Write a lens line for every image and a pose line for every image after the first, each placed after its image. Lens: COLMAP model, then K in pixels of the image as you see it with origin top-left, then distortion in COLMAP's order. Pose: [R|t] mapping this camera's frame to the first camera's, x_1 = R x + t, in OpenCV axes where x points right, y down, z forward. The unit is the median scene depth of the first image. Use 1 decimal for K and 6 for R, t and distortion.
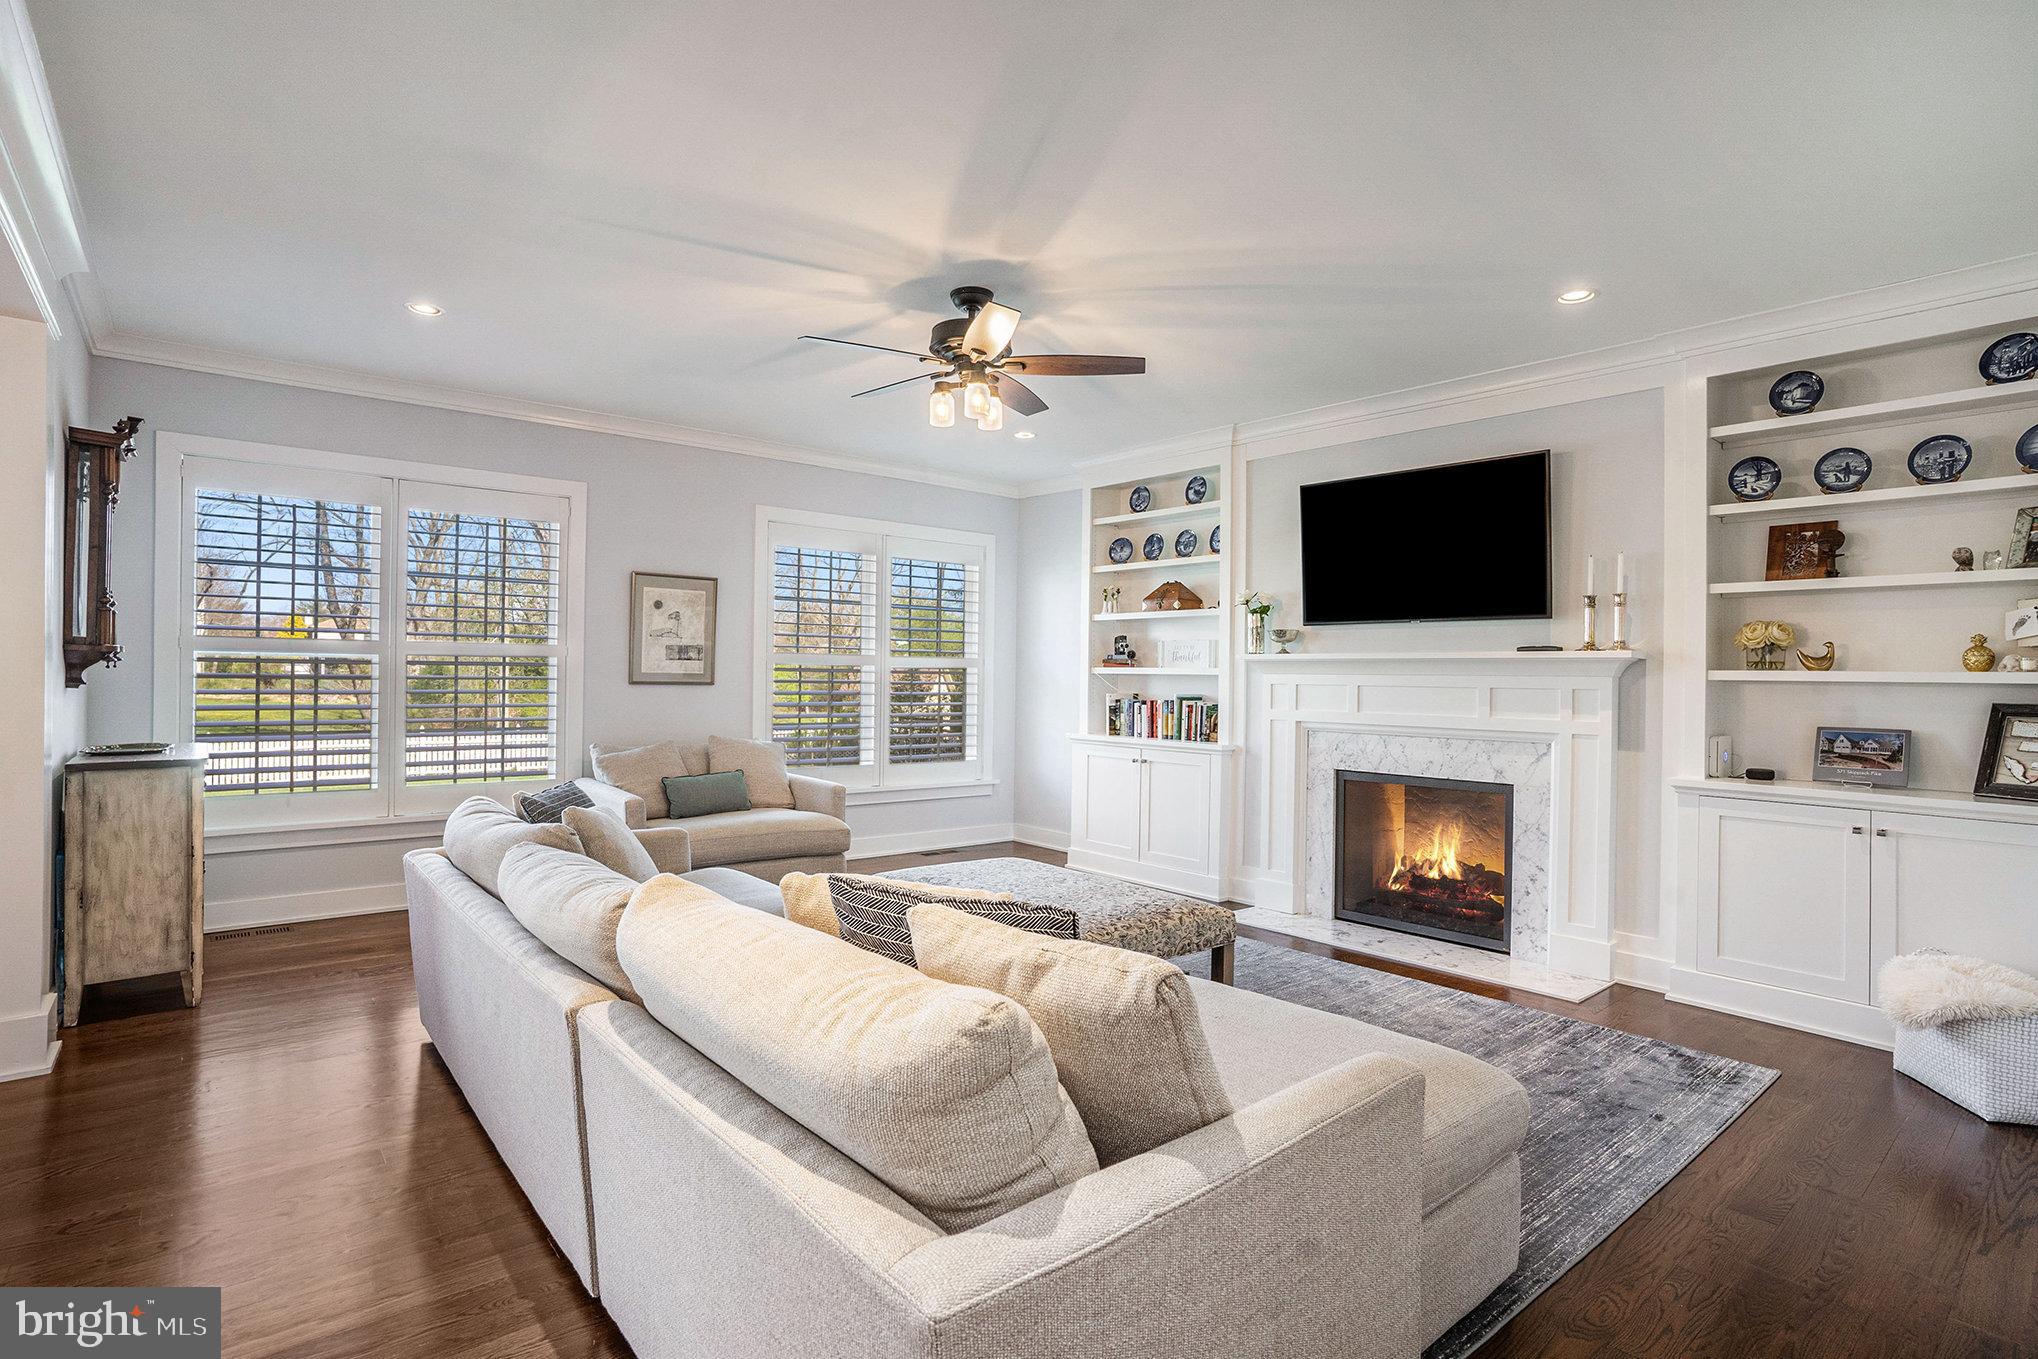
lens RADIAL K [[1010.4, 0, 1014.8], [0, 1010.4, 668.9], [0, 0, 1]] dist [-0.069055, 0.041526]
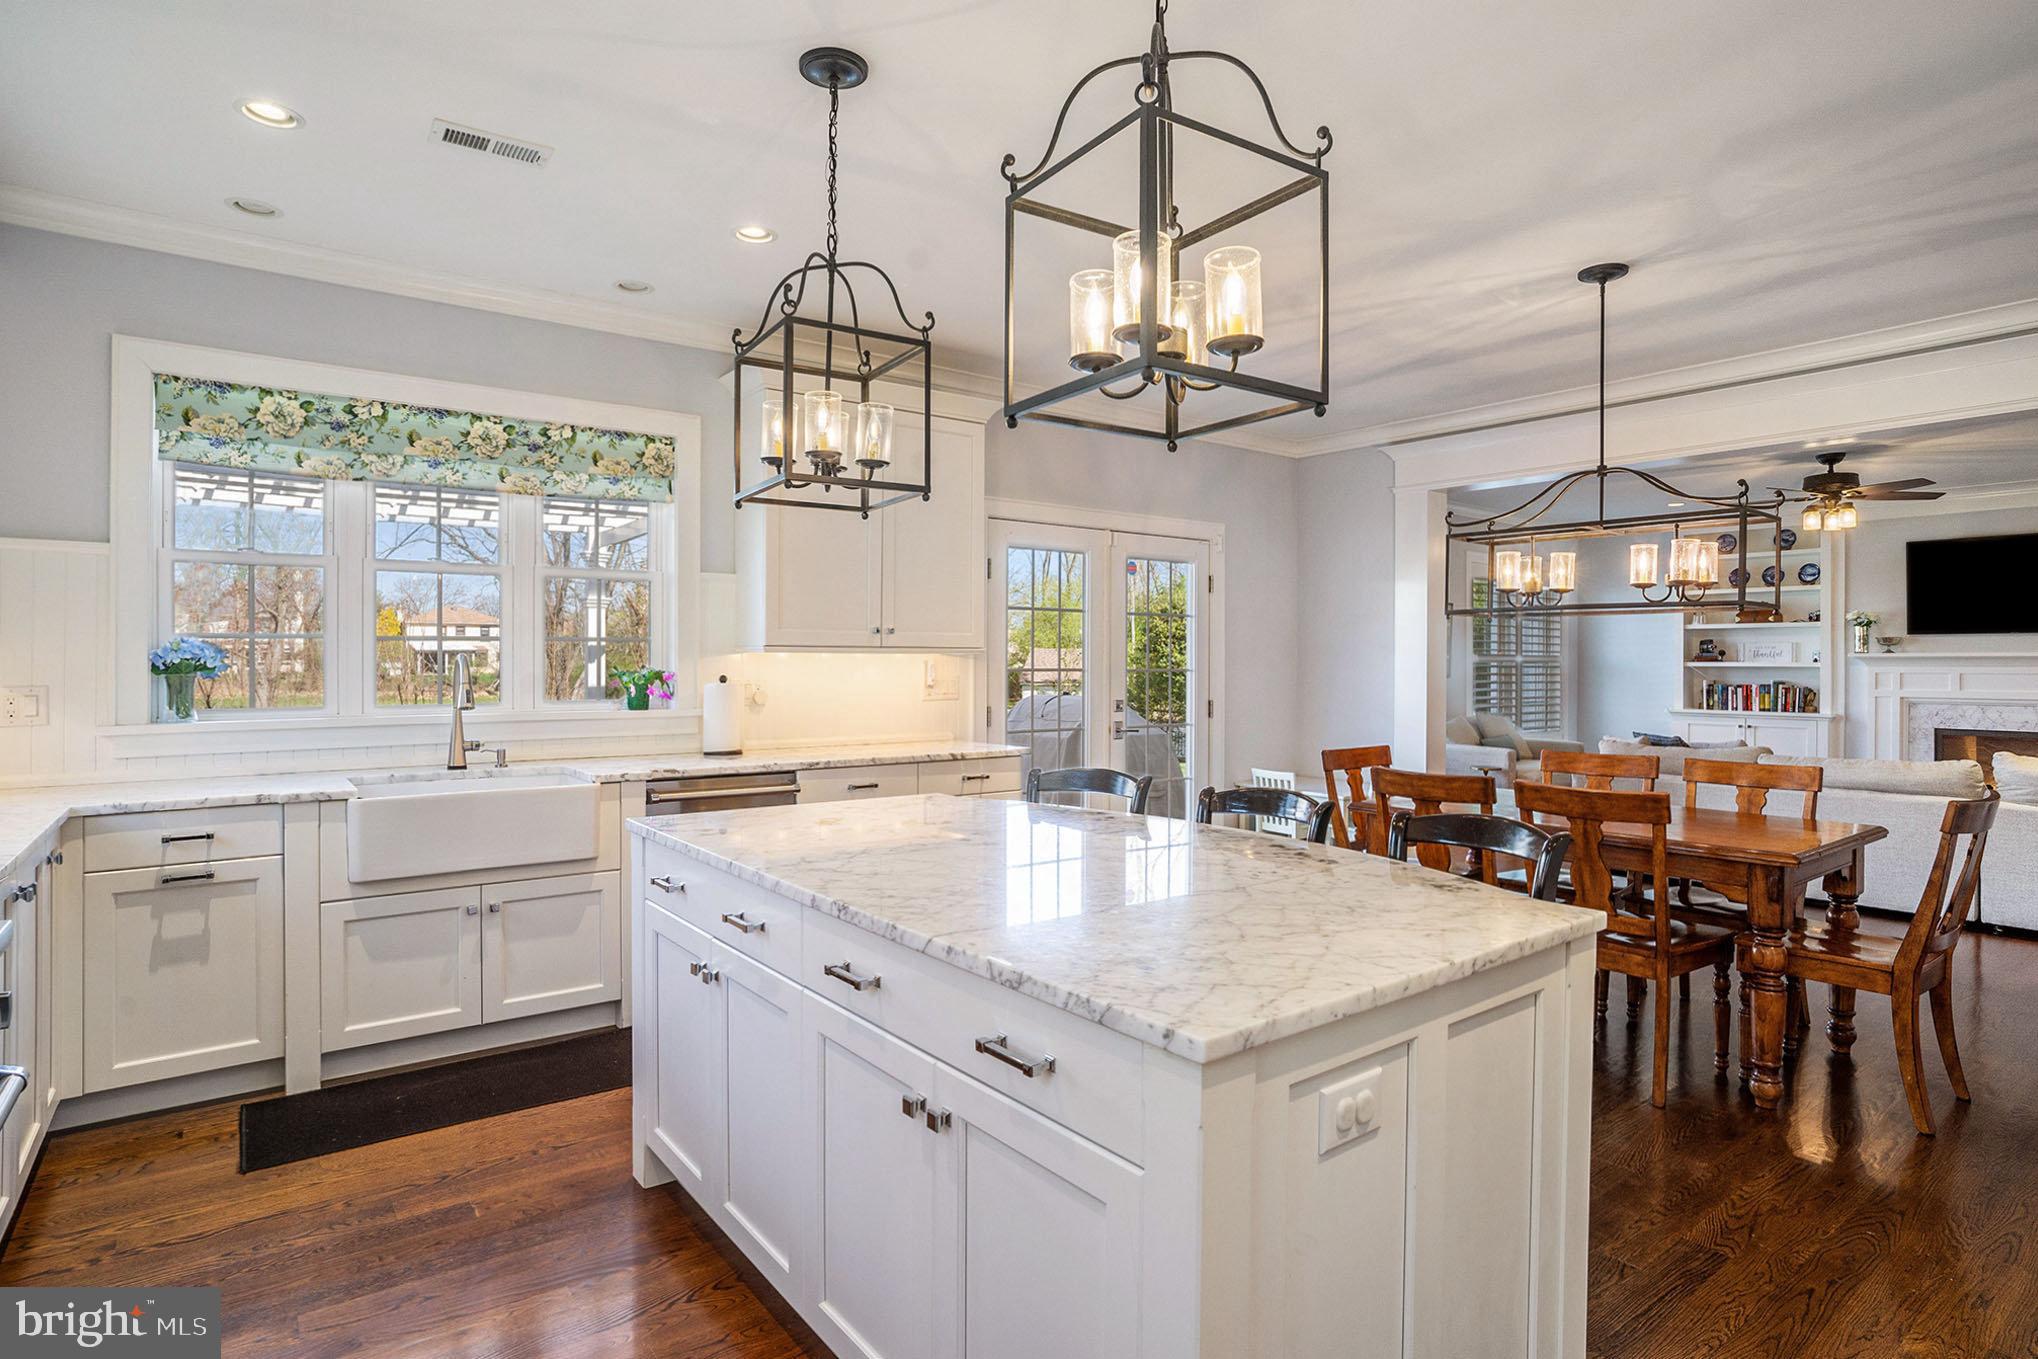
lens RADIAL K [[1062.7, 0, 1013.1], [0, 1062.7, 670.7], [0, 0, 1]] dist [-0.052854, 0.027029]
pose [[0.998599, -0.010510, -0.051863, -0.978963], [0.011118, 0.999873, 0.011459, -0.020844], [0.051736, -0.012019, 0.998588, -0.634463]]
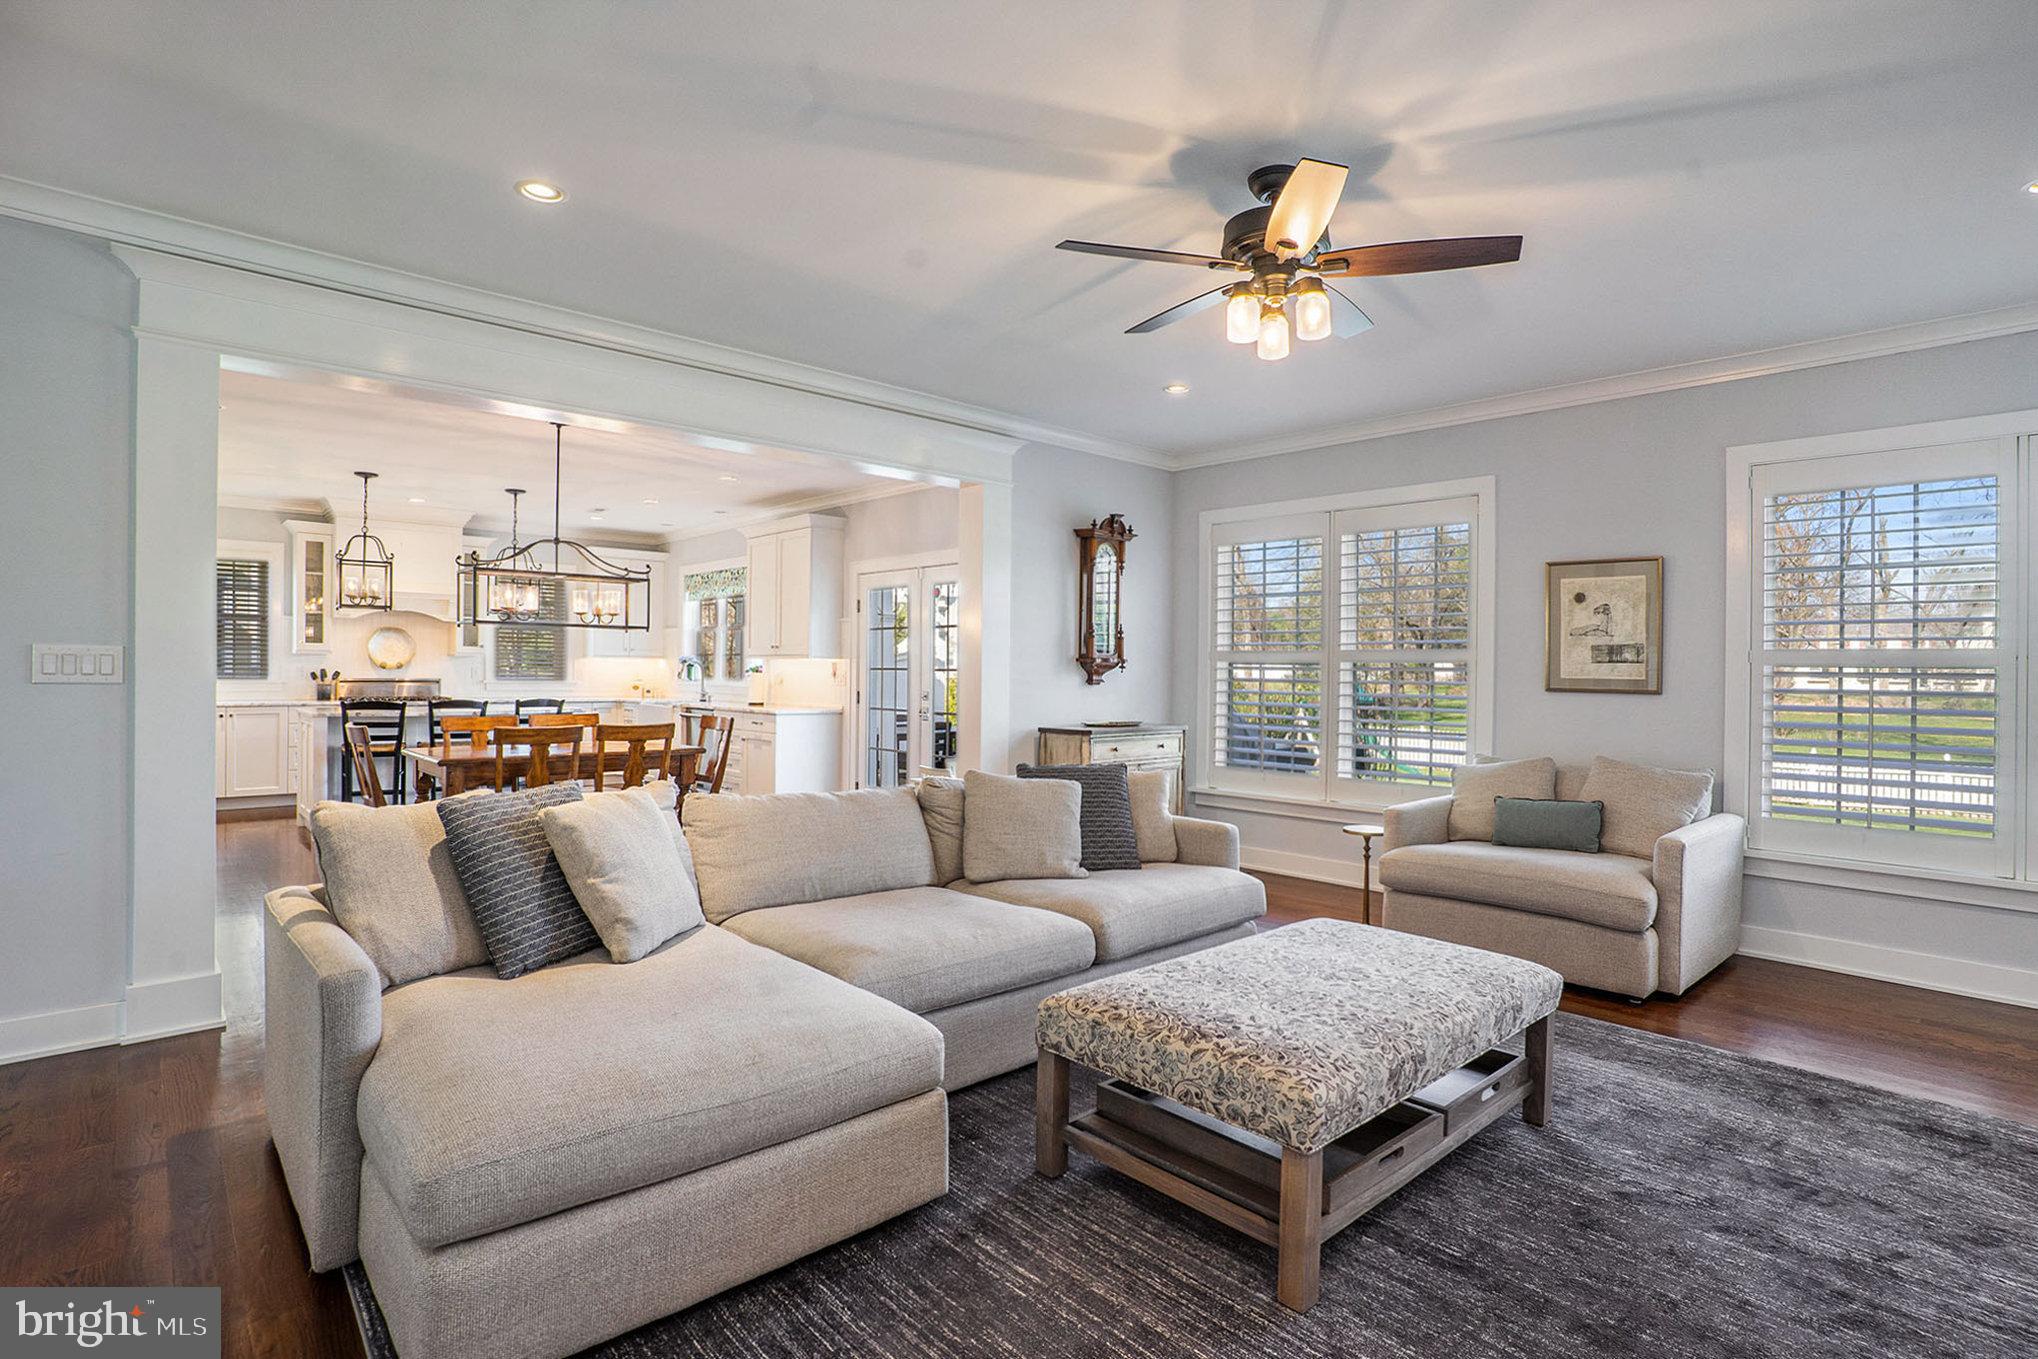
lens RADIAL K [[1010.4, 0, 1014.8], [0, 1010.4, 668.9], [0, 0, 1]] dist [-0.069055, 0.041526]
pose [[0.048763, -0.017982, -0.998649, 0.501533], [-0.009897, 0.999780, -0.018486, 0.017606], [0.998761, 0.010785, 0.048574, 0.536658]]
